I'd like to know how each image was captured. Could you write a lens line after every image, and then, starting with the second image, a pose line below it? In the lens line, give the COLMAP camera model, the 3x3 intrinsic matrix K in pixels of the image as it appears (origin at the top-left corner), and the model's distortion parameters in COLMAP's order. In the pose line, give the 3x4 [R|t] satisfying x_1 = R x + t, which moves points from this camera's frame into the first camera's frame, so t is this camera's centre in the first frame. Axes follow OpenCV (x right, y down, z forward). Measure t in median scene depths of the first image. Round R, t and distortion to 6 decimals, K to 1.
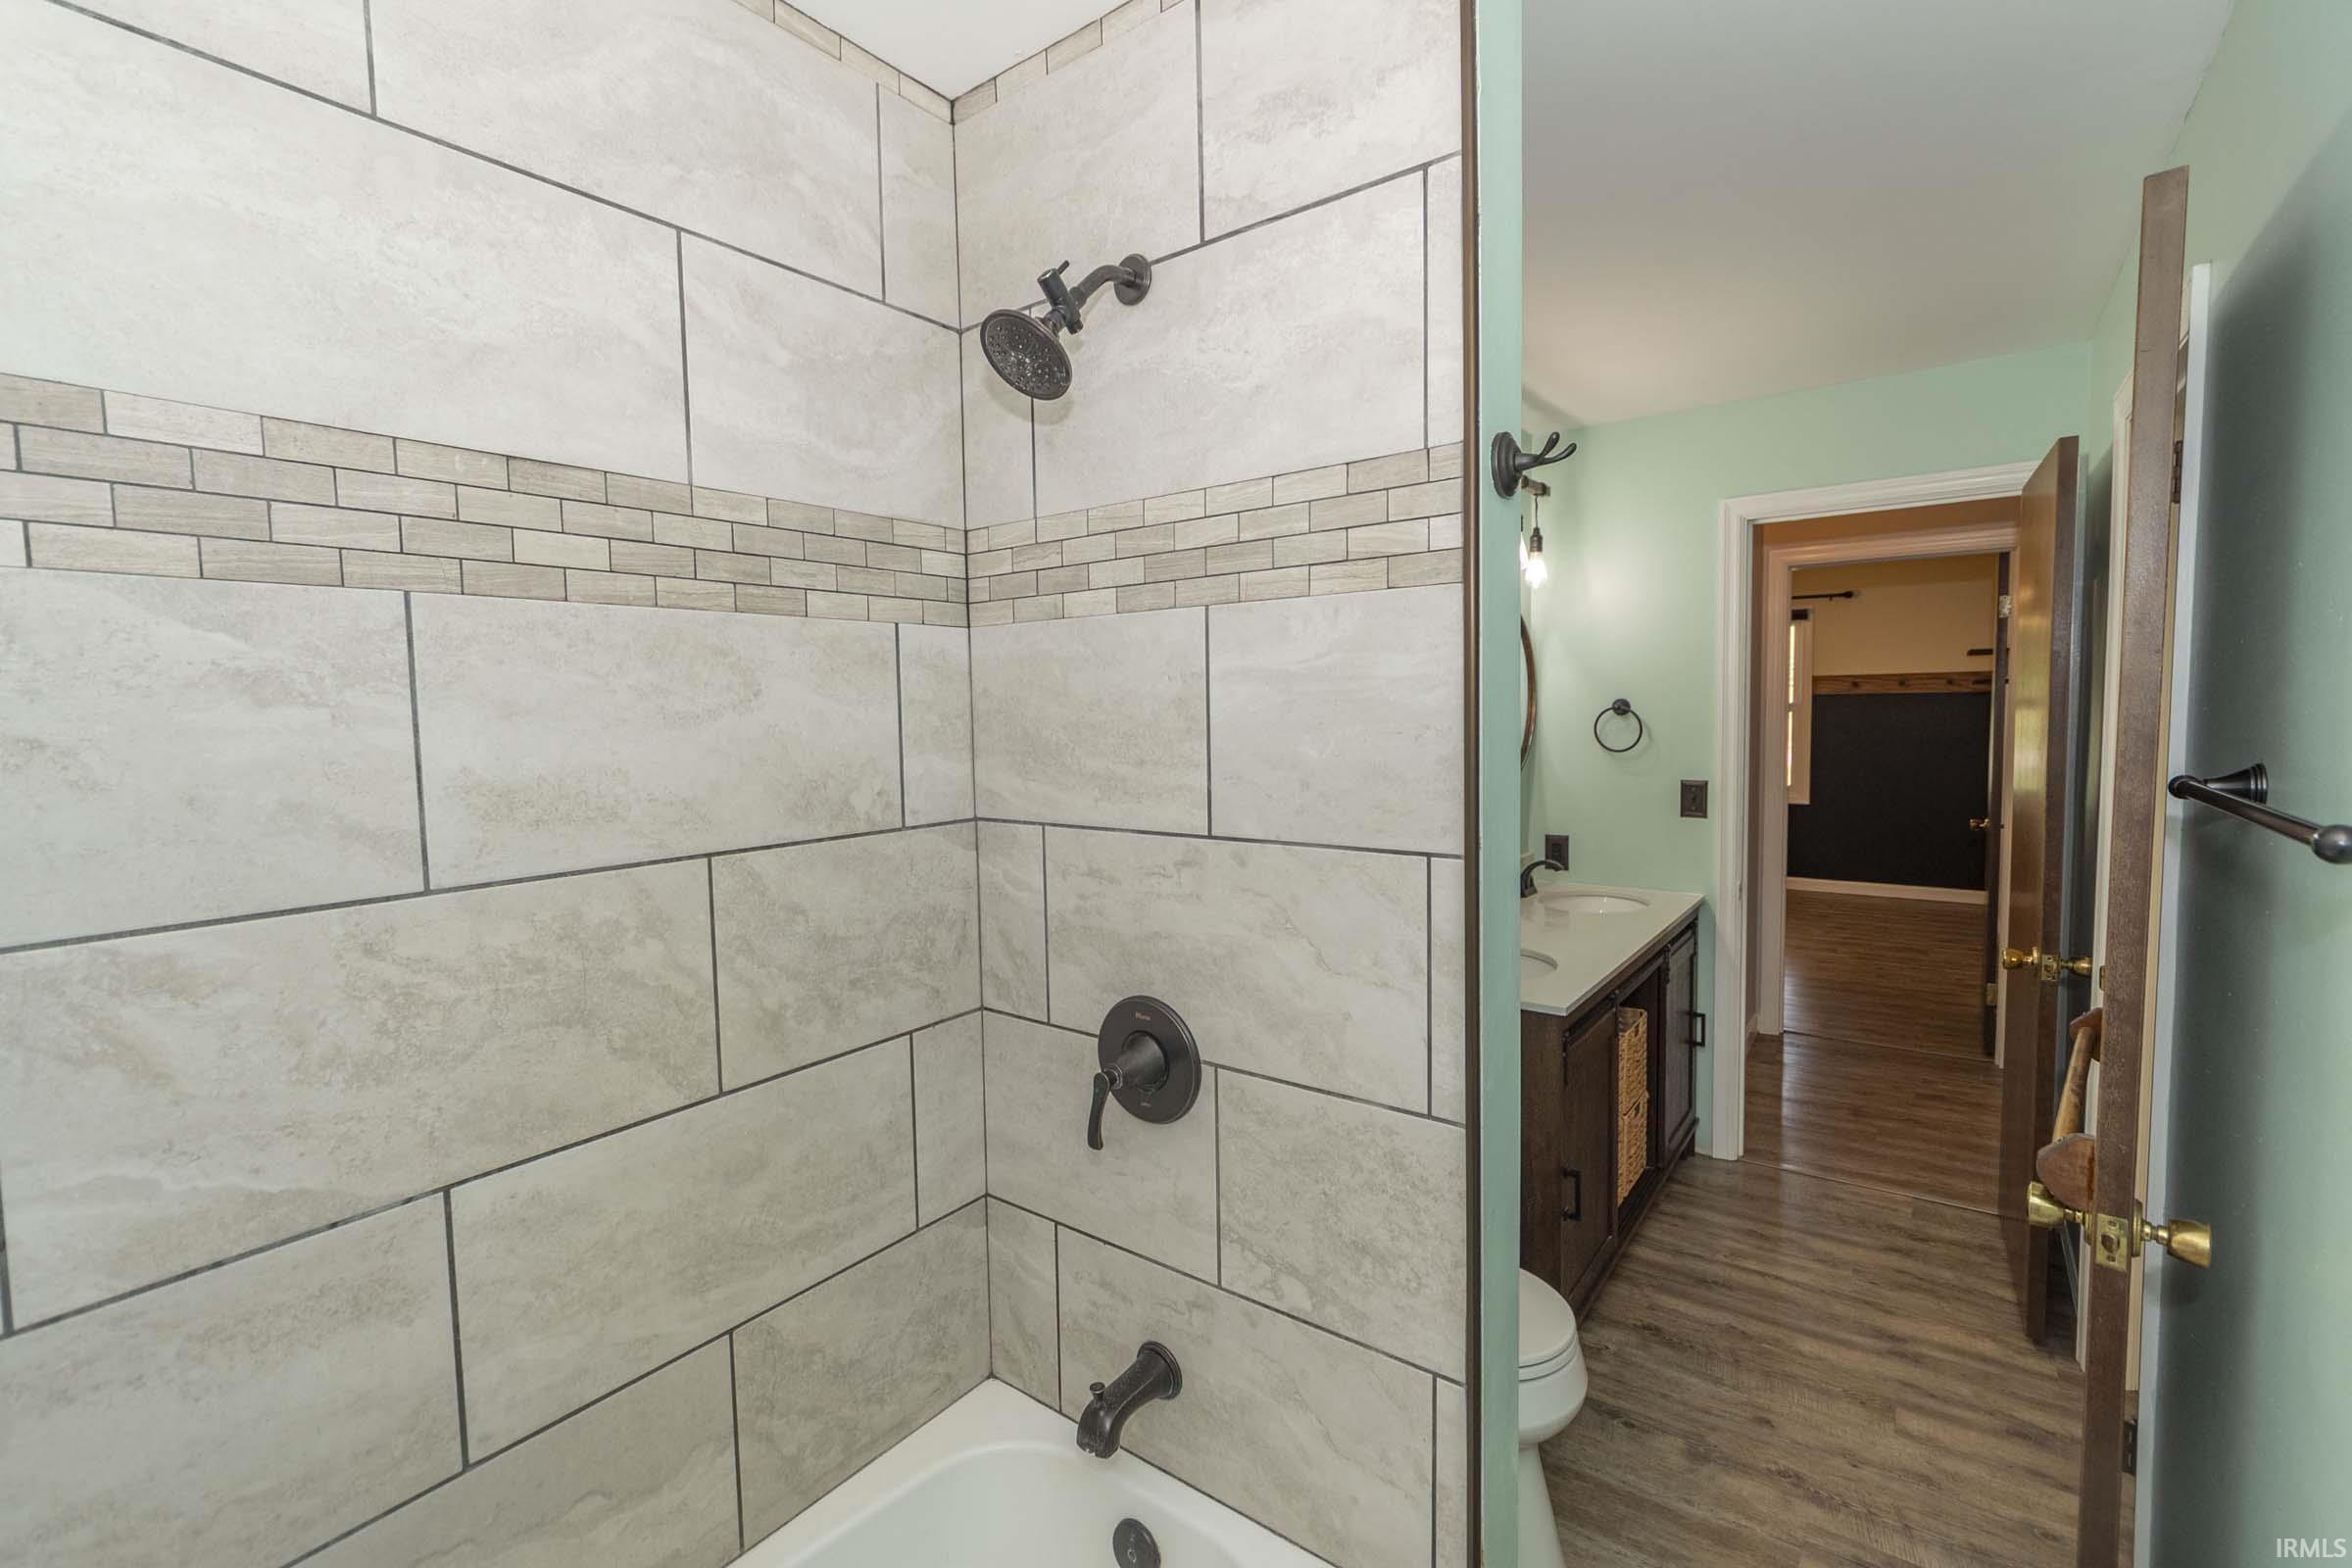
lens RADIAL K [[1012.6, 0, 1174.6], [0, 1012.6, 769.7], [0, 0, 1]] dist [0.000125, 0.000835]
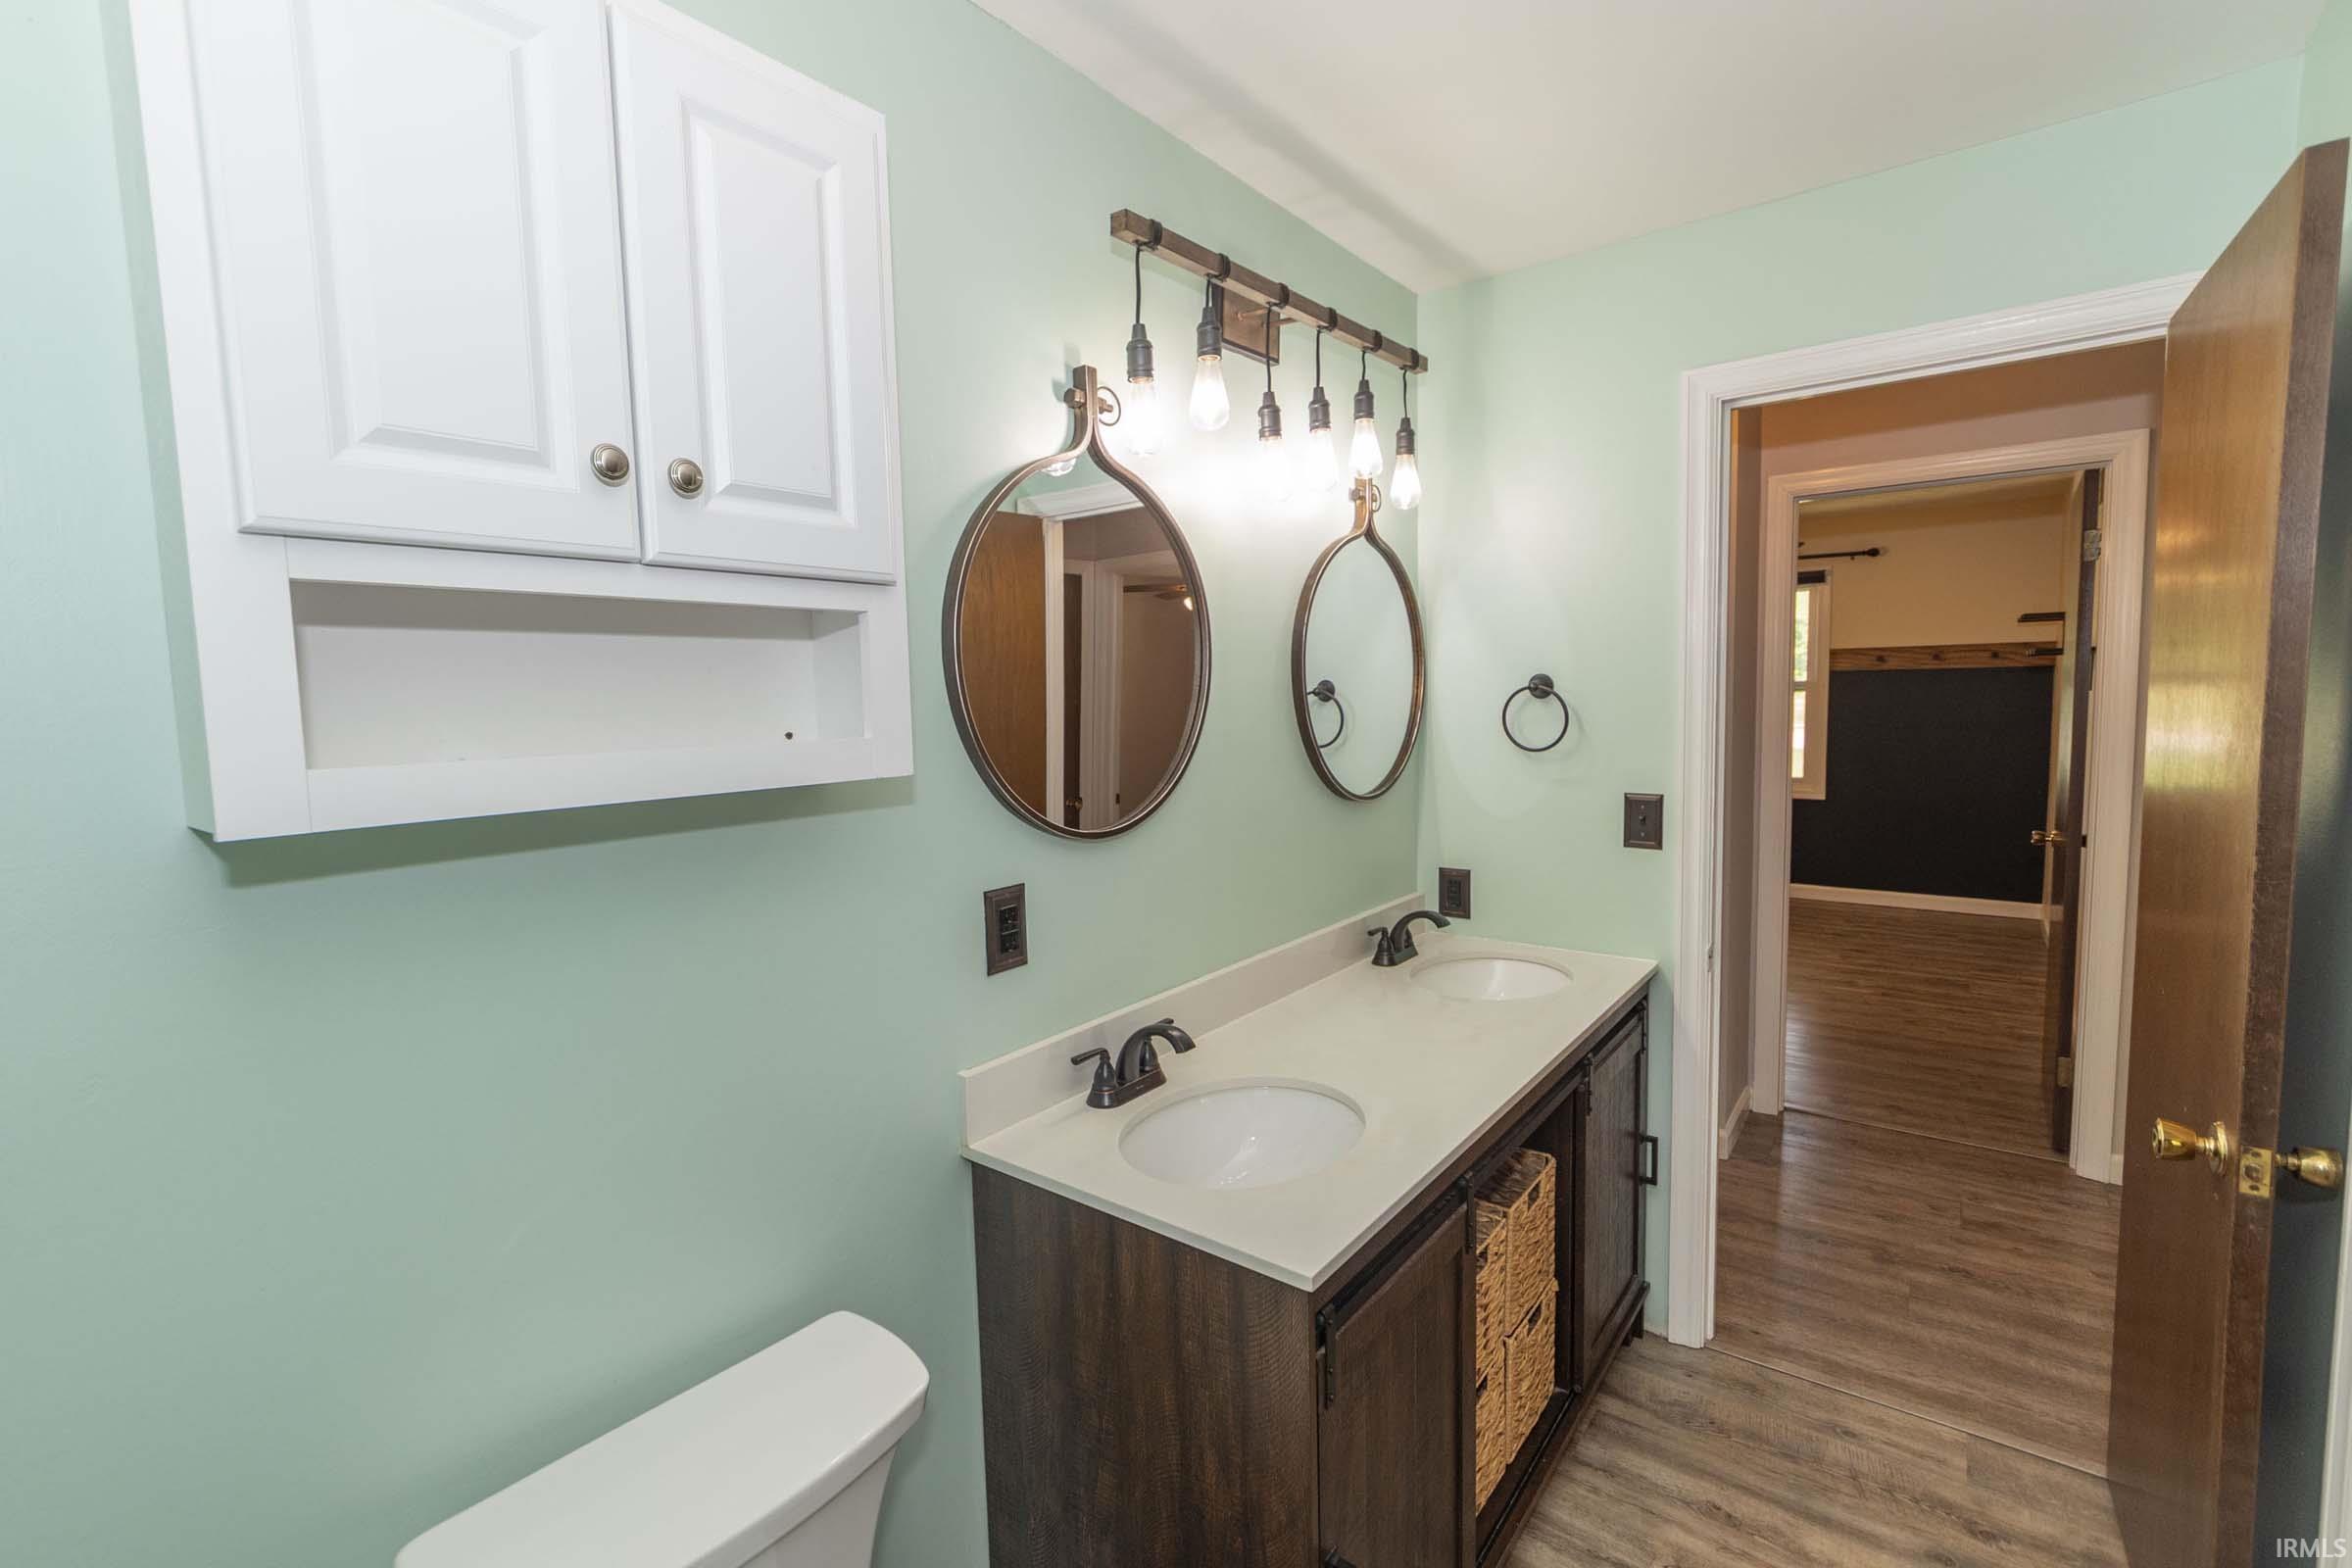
lens RADIAL K [[1012.6, 0, 1174.6], [0, 1012.6, 769.7], [0, 0, 1]] dist [0.000125, 0.000835]
pose [[0.999892, -0.002264, -0.014515, 0.205010], [0.002531, 0.999827, 0.018427, -0.018551], [0.014471, -0.018462, 0.999725, 0.312398]]
